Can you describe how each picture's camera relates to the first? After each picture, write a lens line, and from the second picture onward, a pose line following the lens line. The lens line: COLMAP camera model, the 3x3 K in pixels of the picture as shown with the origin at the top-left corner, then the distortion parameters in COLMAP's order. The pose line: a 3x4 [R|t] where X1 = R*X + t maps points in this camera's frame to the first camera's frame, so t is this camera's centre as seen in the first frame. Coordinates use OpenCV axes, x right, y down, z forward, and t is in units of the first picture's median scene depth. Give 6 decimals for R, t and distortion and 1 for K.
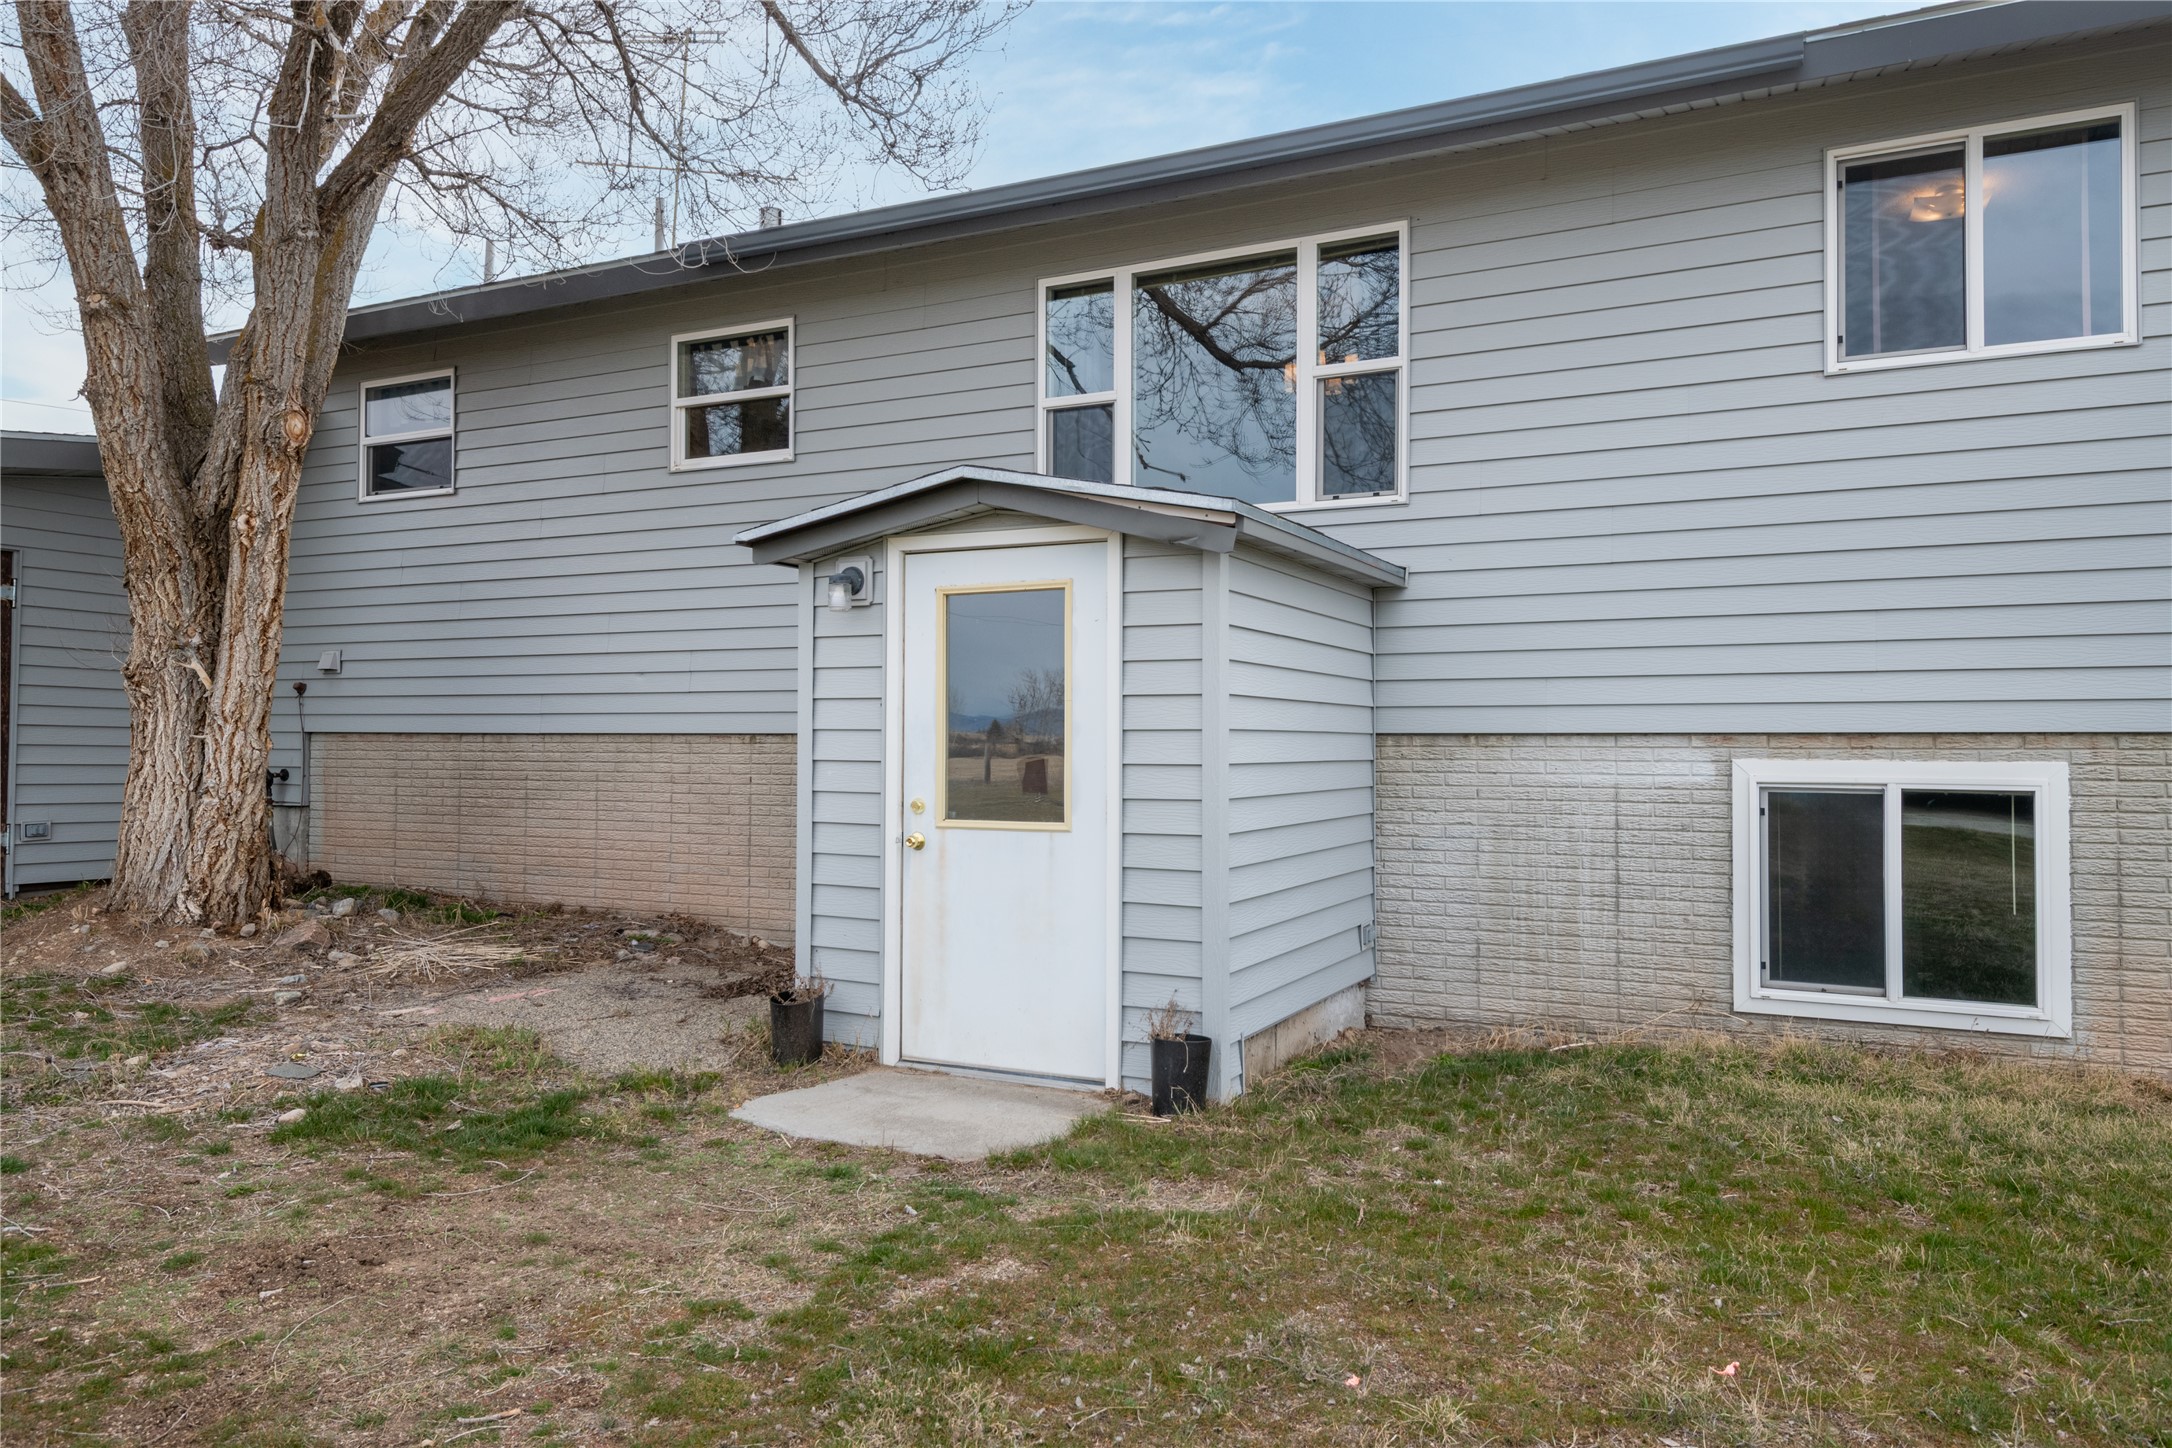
lens RADIAL K [[1507.4, 0, 1081.3], [0, 1507.4, 717.1], [0, 0, 1]] dist [0.006910, 0.000997]
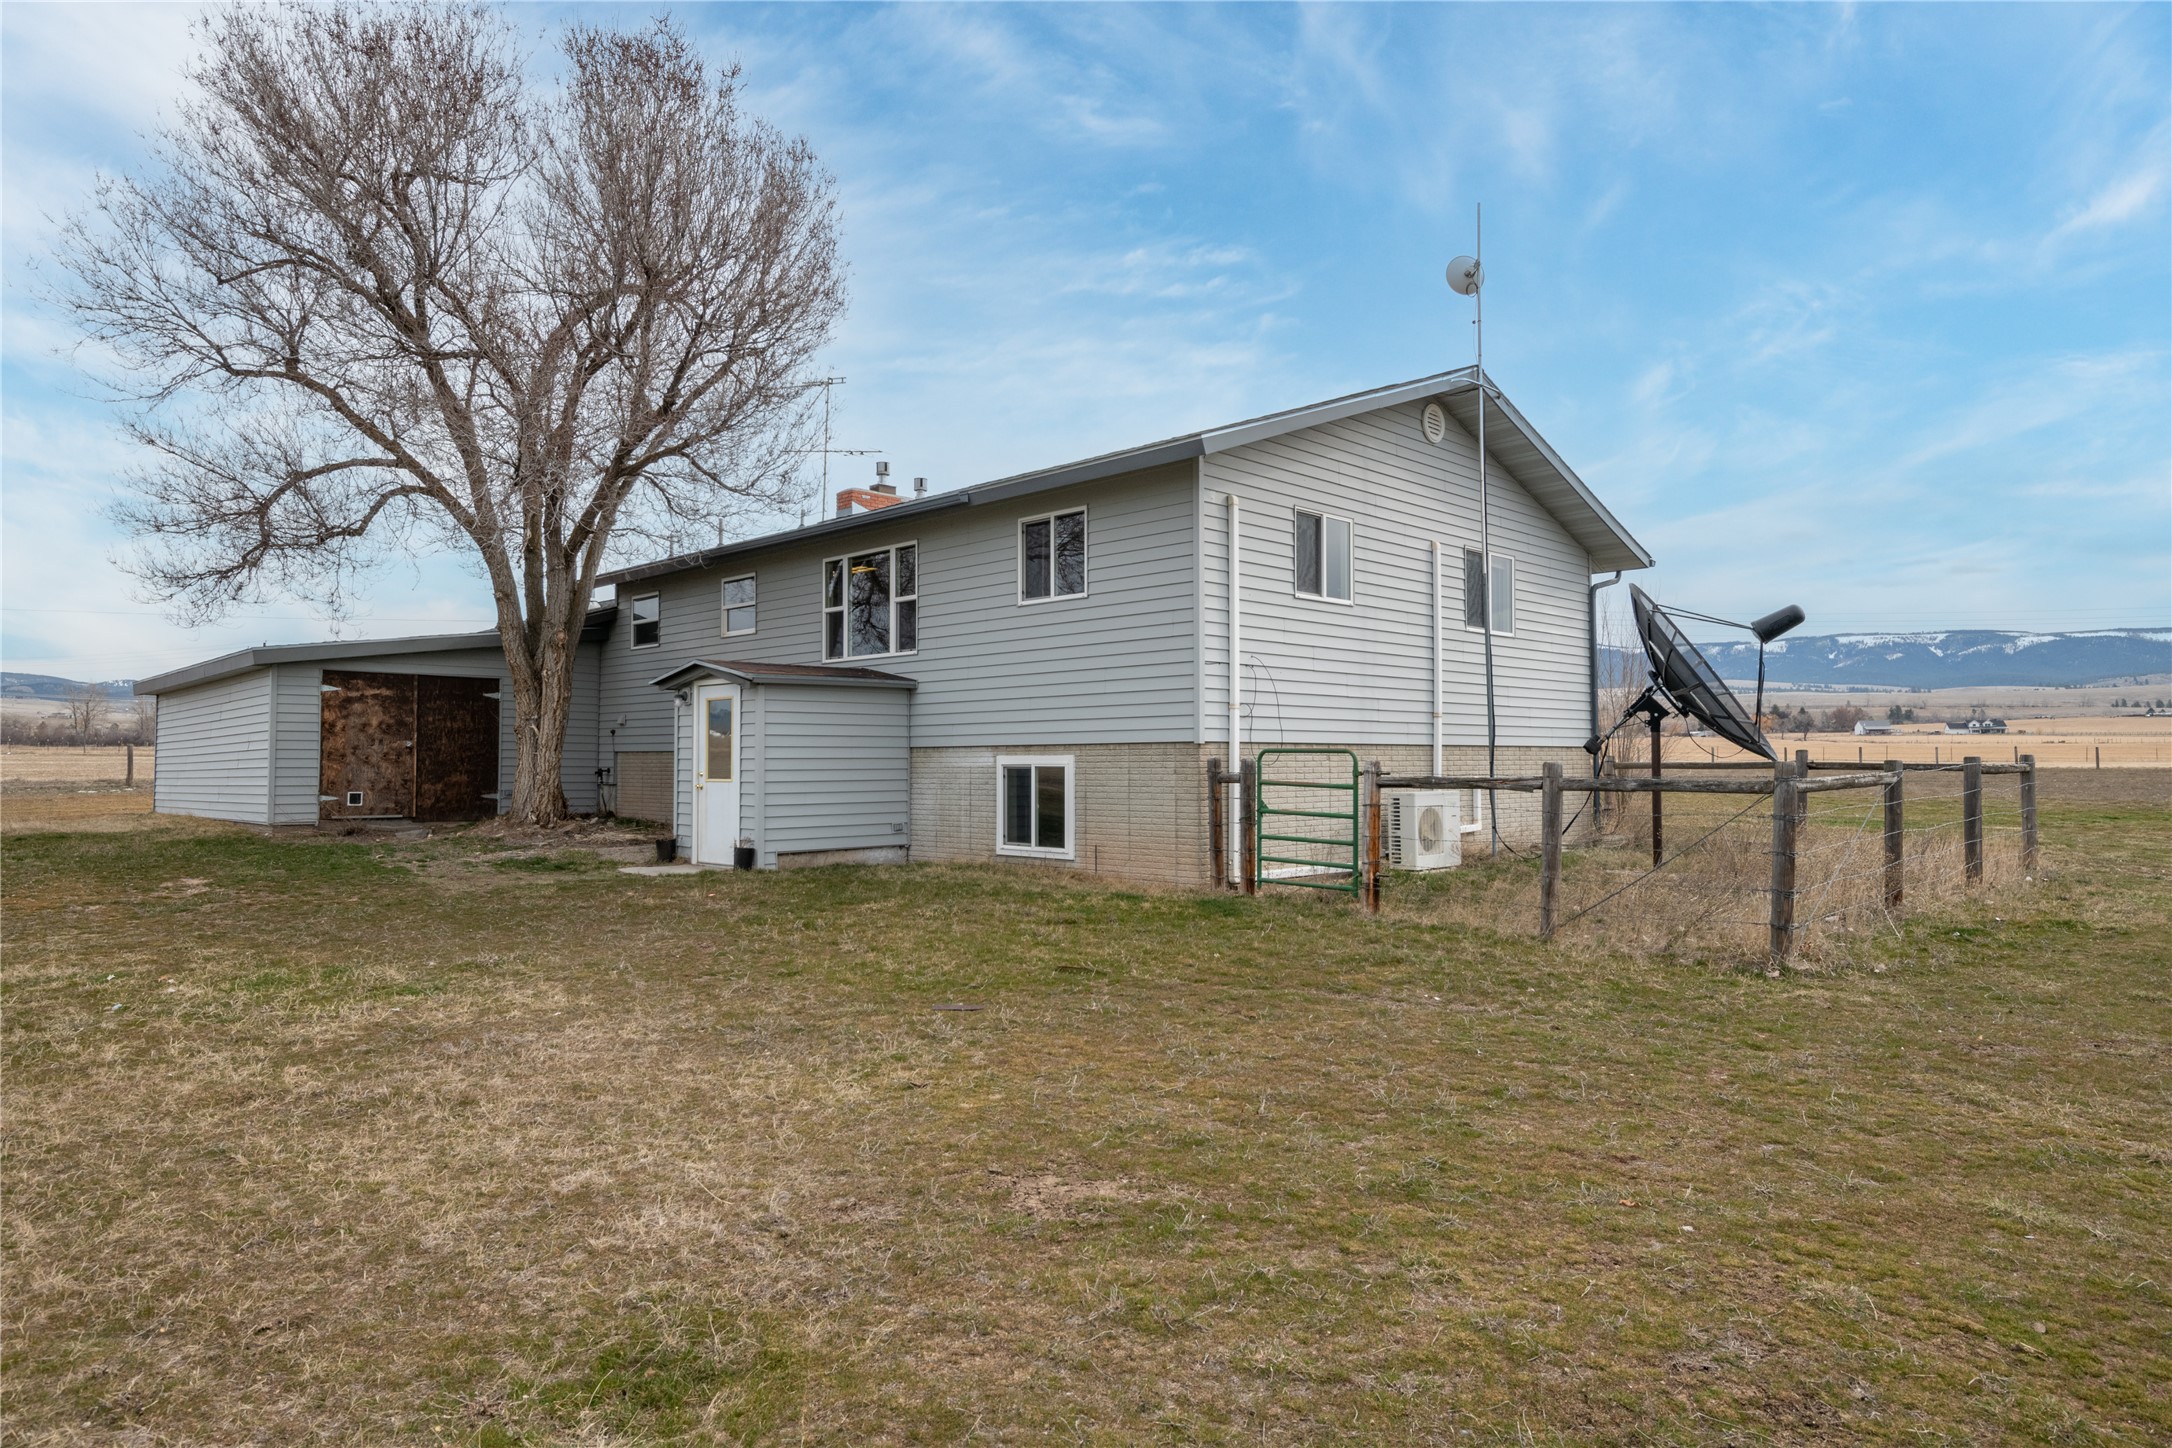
lens RADIAL K [[1336.2, 0, 1088.9], [0, 1336.2, 721.6], [0, 0, 1]] dist [-0.001234, -0.000049]
pose [[0.947113, -0.016887, -0.320456, 1.300465], [0.012838, 0.999809, -0.014743, 0.005271], [0.320643, 0.009850, 0.947149, -1.088318]]
